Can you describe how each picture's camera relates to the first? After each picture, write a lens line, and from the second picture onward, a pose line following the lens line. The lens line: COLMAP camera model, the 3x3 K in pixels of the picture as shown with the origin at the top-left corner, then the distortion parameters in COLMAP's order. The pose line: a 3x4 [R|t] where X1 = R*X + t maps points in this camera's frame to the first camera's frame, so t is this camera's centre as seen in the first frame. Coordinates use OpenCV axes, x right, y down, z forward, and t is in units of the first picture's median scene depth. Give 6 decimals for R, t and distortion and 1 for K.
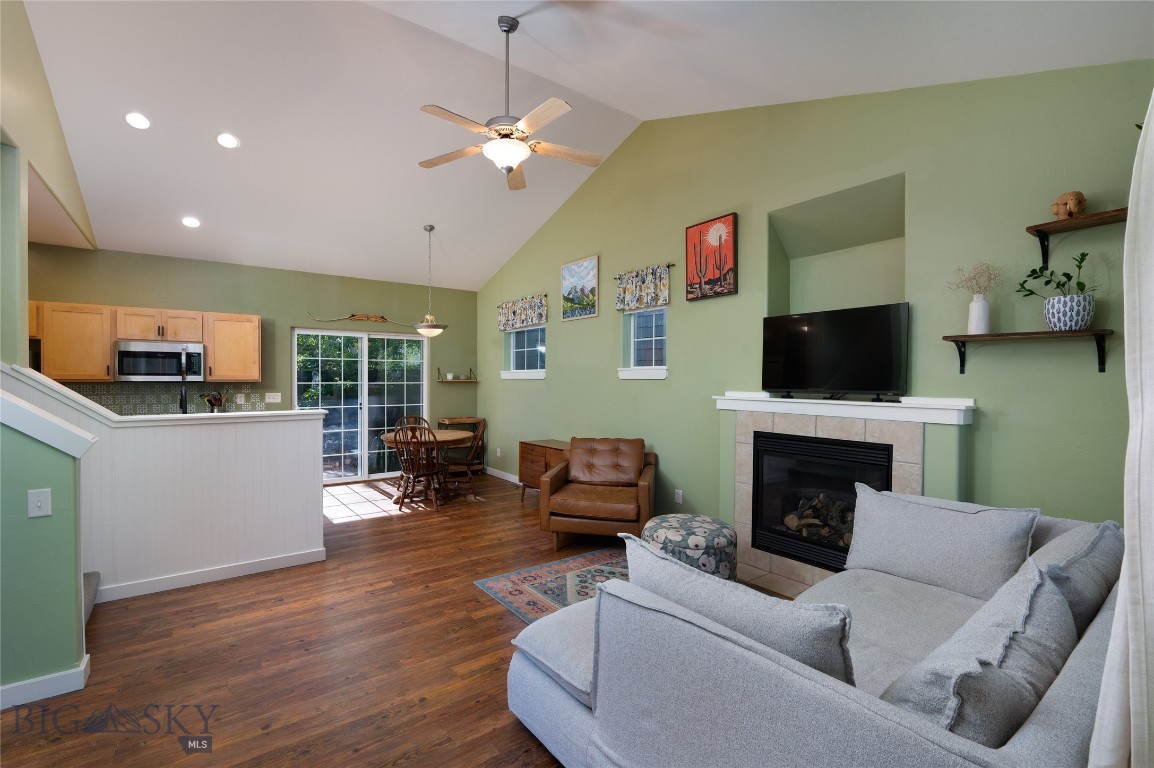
lens RADIAL K [[500.0, 0, 559.9], [0, 500.0, 385.7], [0, 0, 1]] dist [-0.007195, -0.000082]
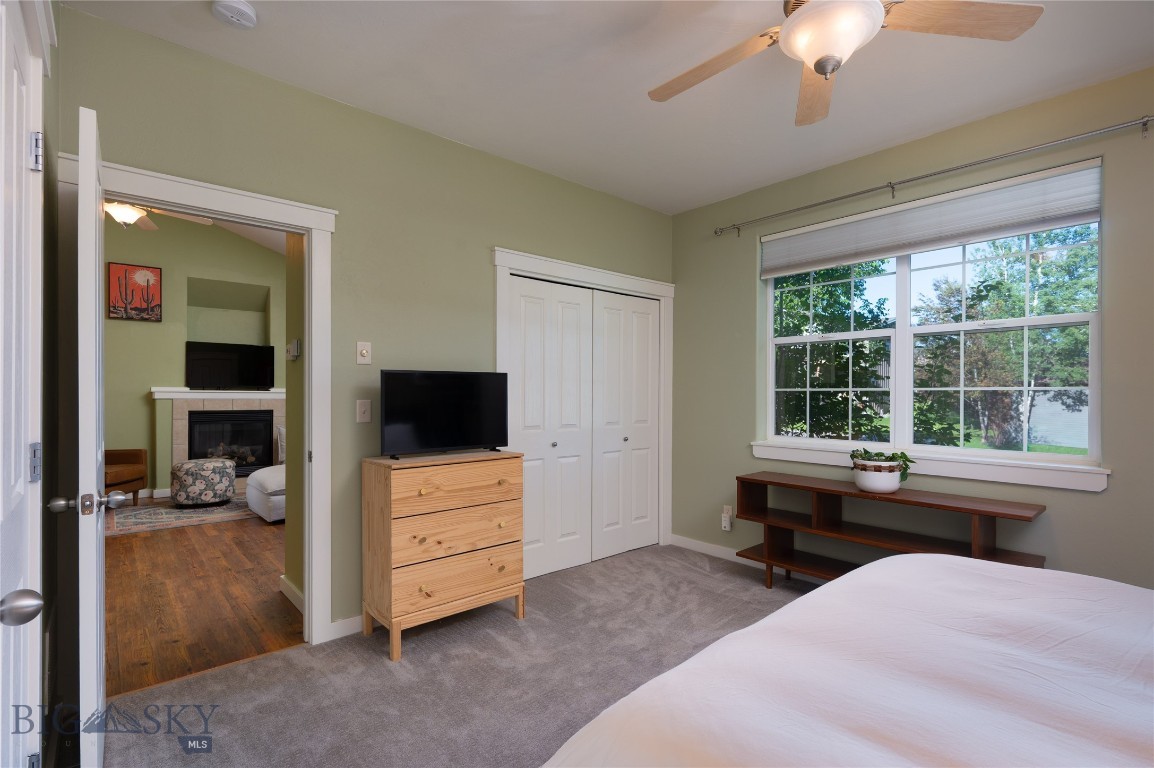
lens RADIAL K [[530.9, 0, 577.4], [0, 530.9, 393.1], [0, 0, 1]] dist [-0.006042, -0.000631]
pose [[-0.111984, -0.002147, 0.993708, -1.102859], [0.012743, 0.999912, 0.003596, 0.031987], [-0.993628, 0.013066, -0.111947, -0.050408]]
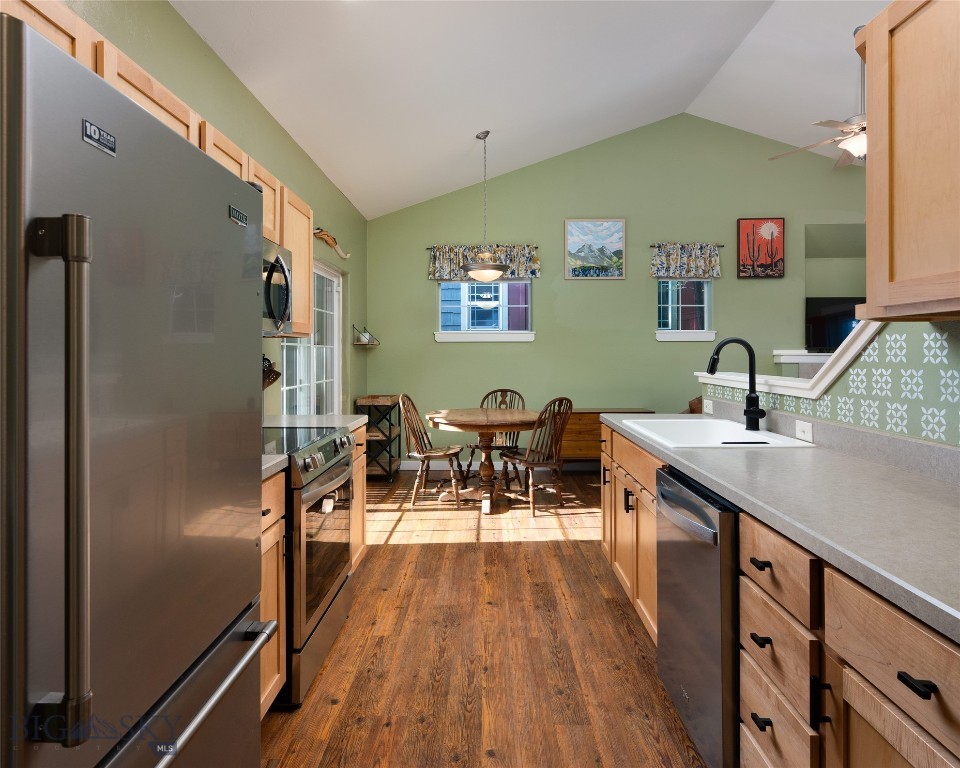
lens RADIAL K [[571.6, 0, 463.2], [0, 571.6, 369.3], [0, 0, 1]] dist [-0.009284, 0.008105]
pose [[0.615277, -0.018905, 0.788084, -1.136474], [0.011926, 0.999821, 0.014674, 0.025270], [-0.788221, 0.000370, 0.615392, 0.588567]]
